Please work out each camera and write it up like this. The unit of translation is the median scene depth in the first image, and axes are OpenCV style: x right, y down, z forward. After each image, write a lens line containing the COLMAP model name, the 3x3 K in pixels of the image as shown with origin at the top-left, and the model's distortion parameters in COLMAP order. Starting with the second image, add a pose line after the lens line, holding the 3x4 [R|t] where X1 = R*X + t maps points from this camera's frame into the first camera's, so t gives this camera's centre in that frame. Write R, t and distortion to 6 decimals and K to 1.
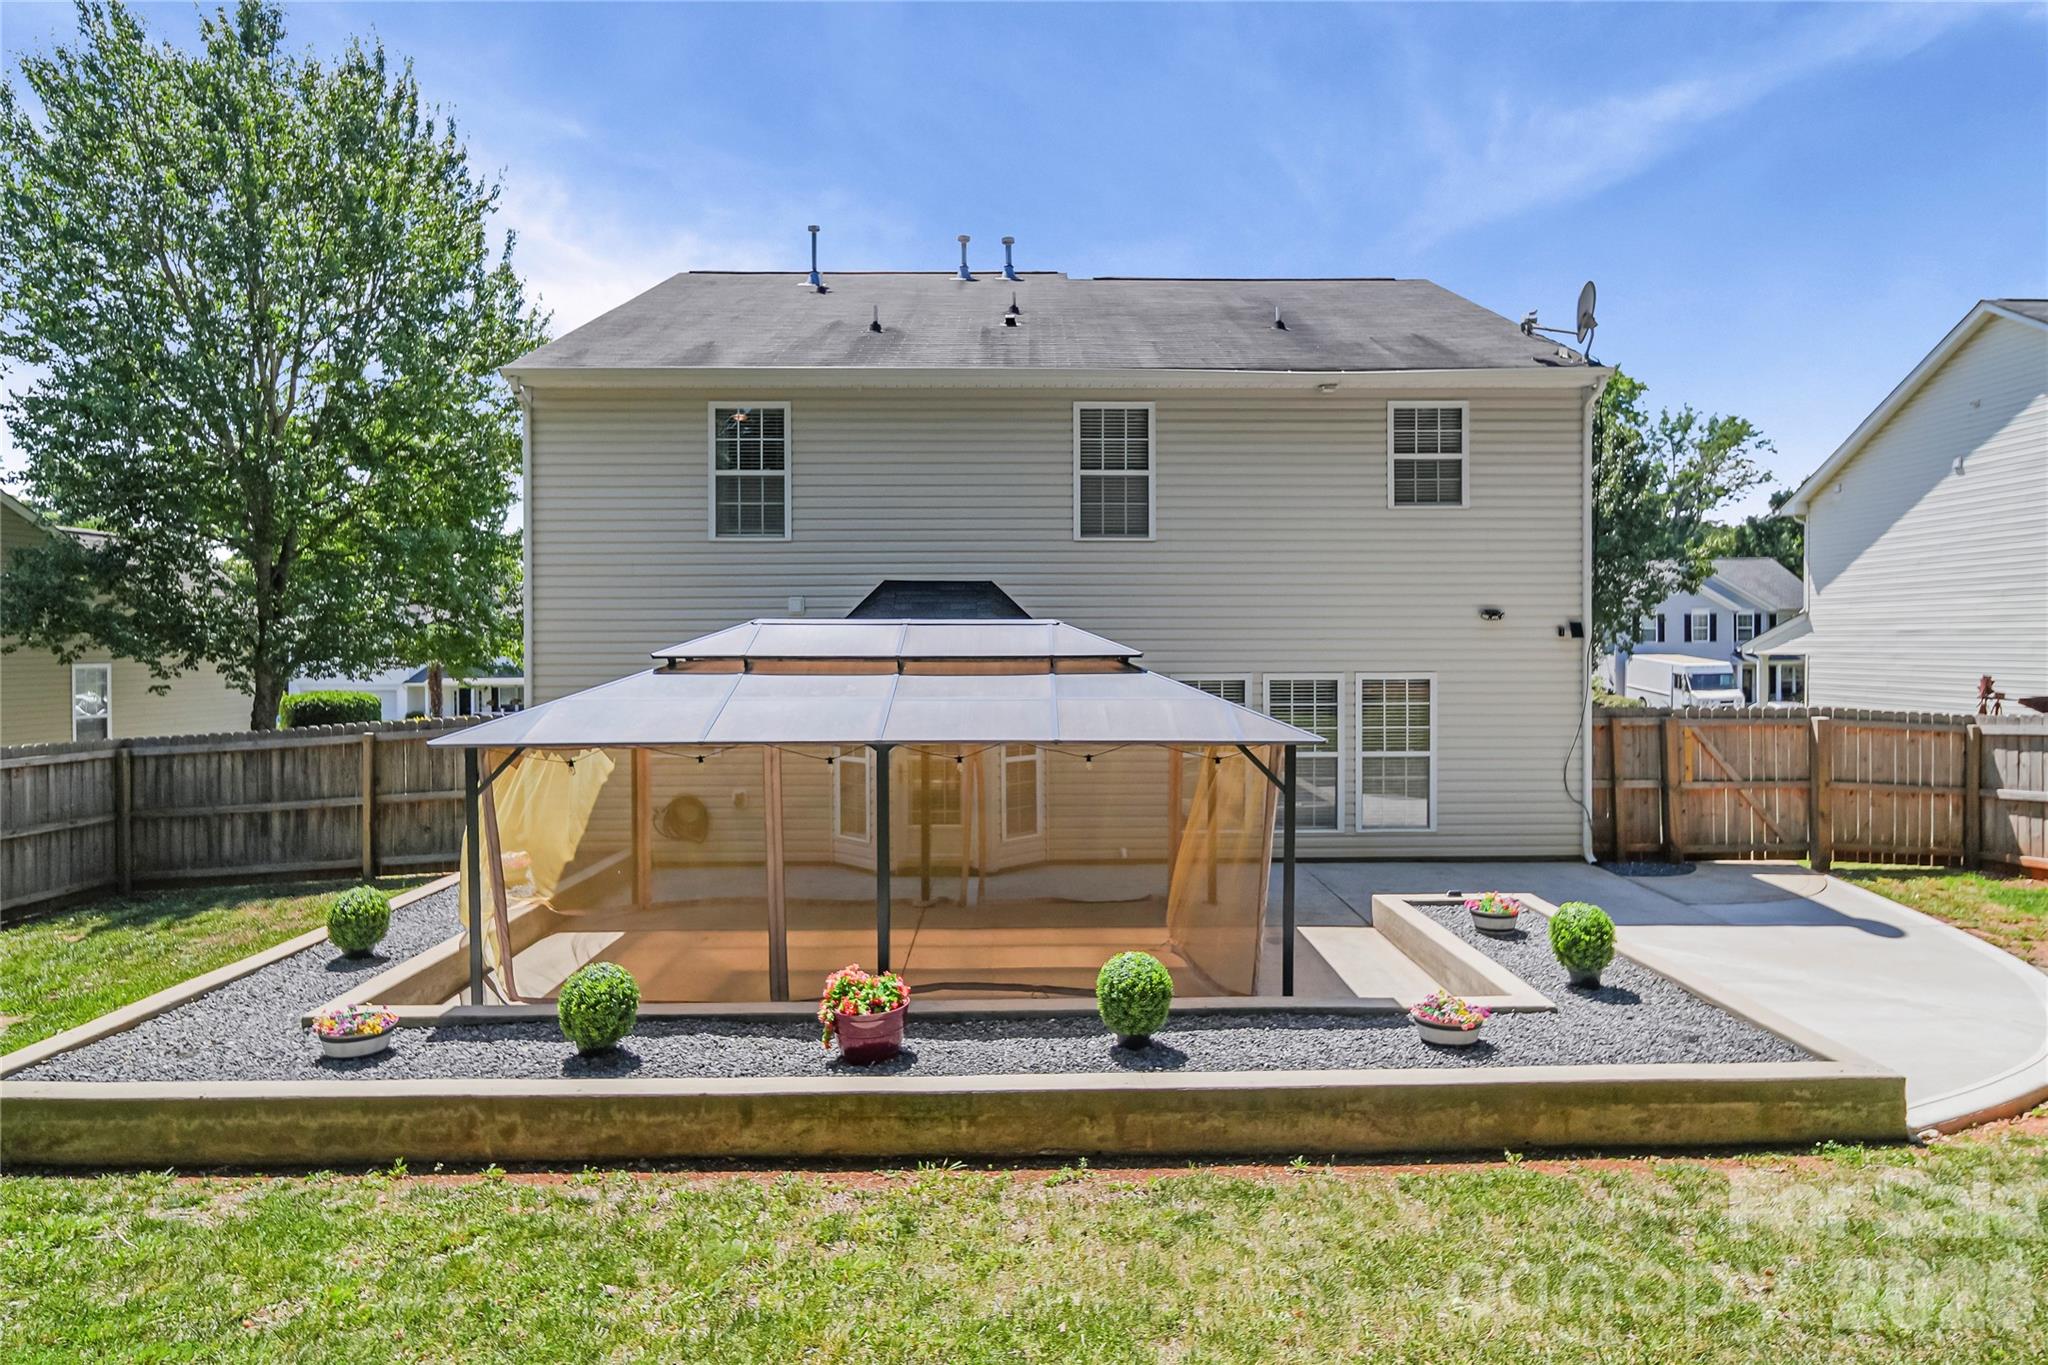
lens RADIAL K [[1105.3, 0, 1037.2], [0, 1105.3, 645.4], [0, 0, 1]] dist [0.003224, -0.000021]
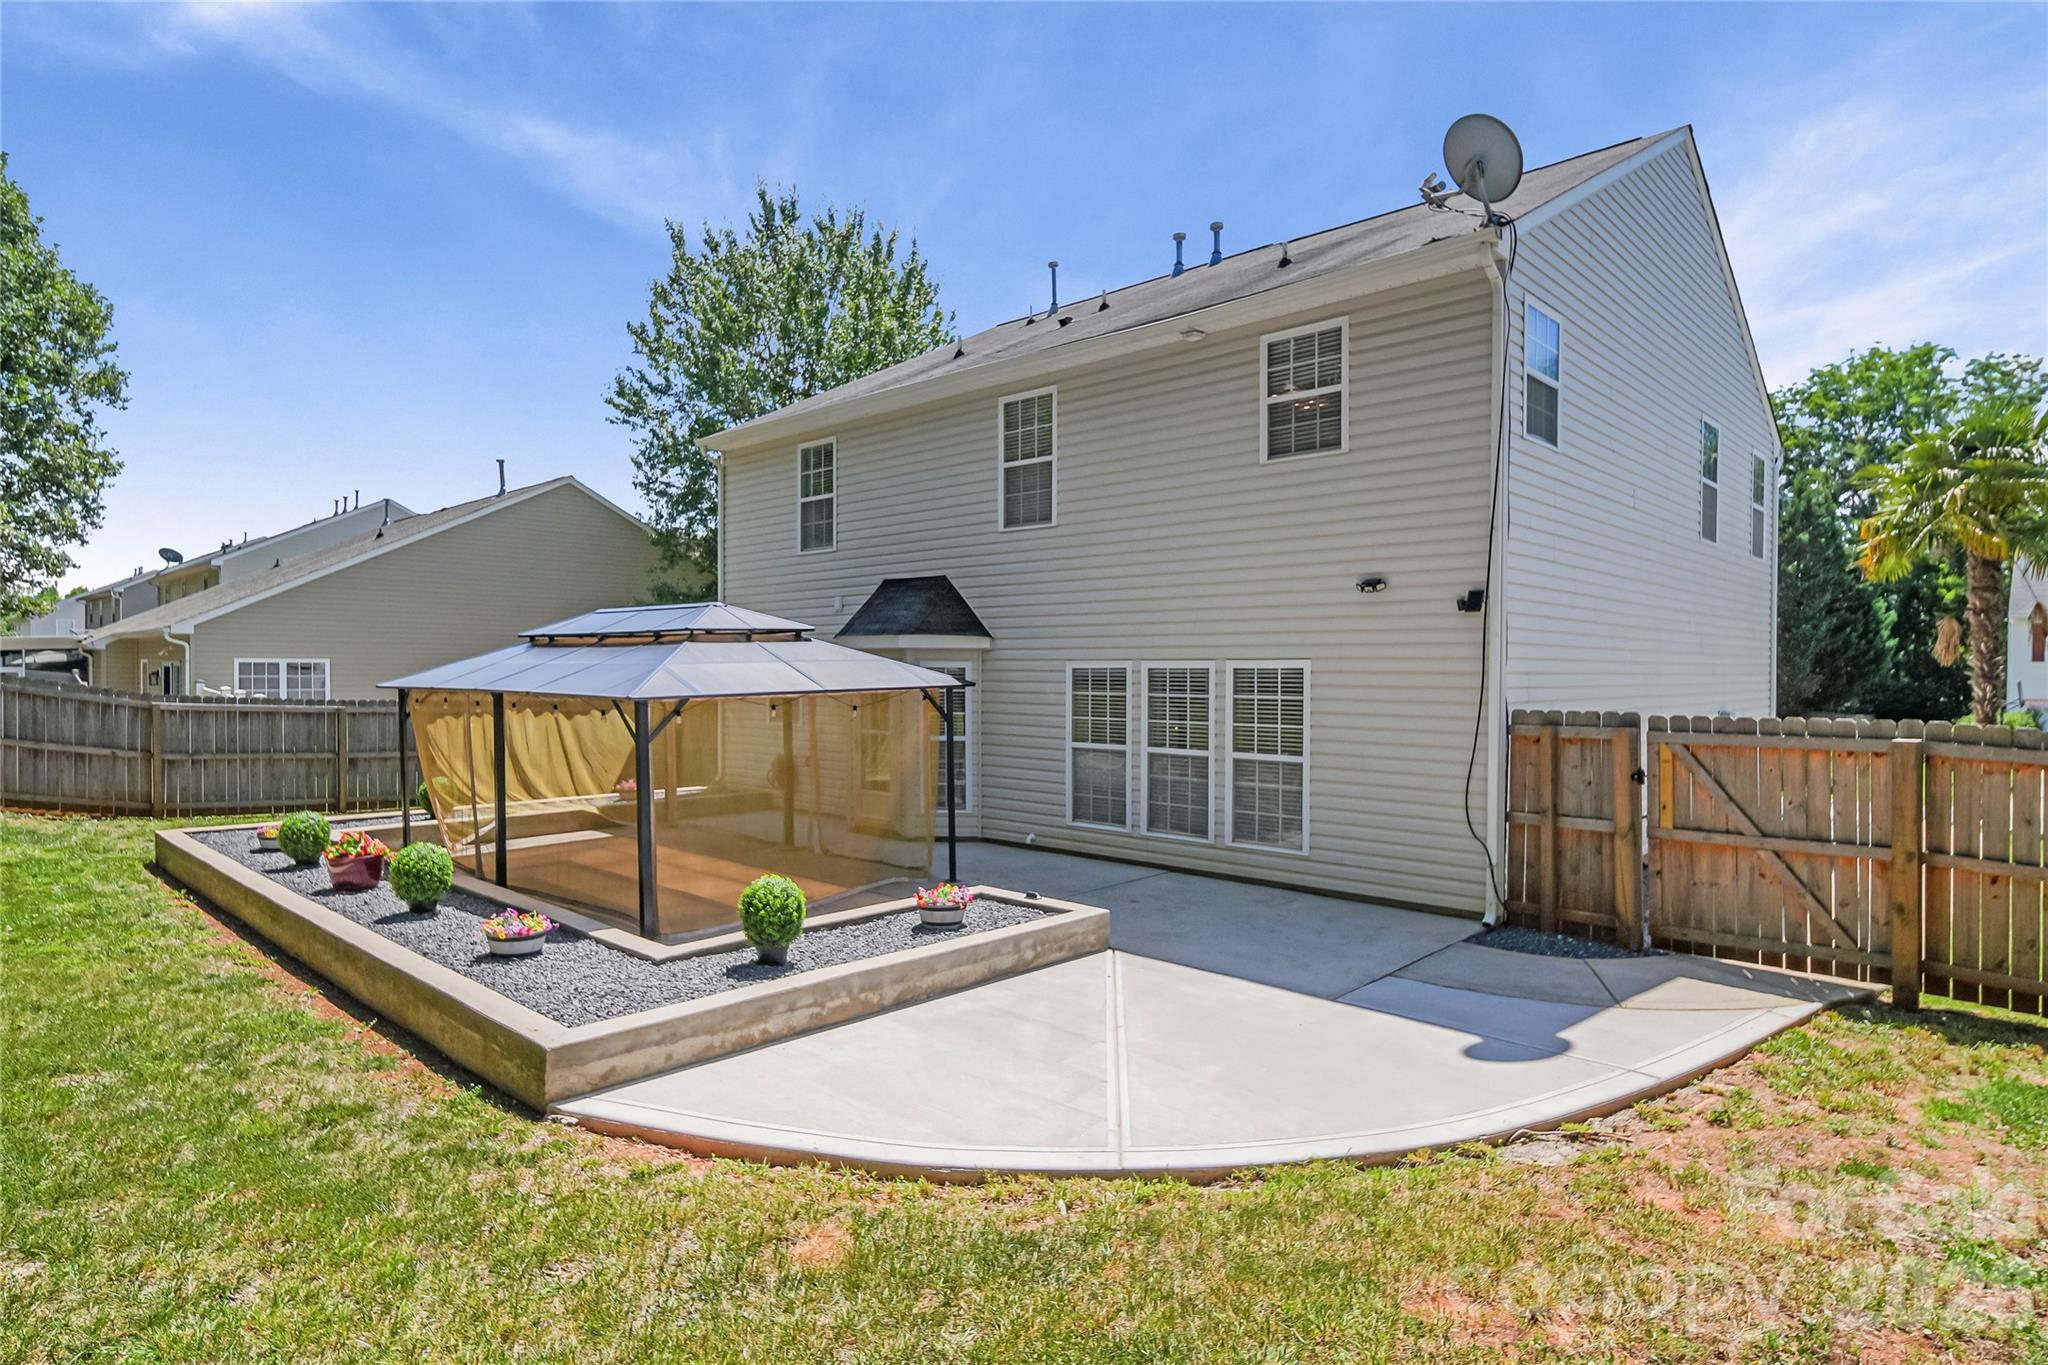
lens RADIAL K [[1105.3, 0, 1064.7], [0, 1105.3, 685.8], [0, 0, 1]] dist [0.003224, -0.000021]
pose [[0.729514, 0.016603, -0.683764, 0.786457], [-0.007862, 0.999843, 0.015890, 0.031889], [0.683920, -0.006217, 0.729530, 0.285786]]
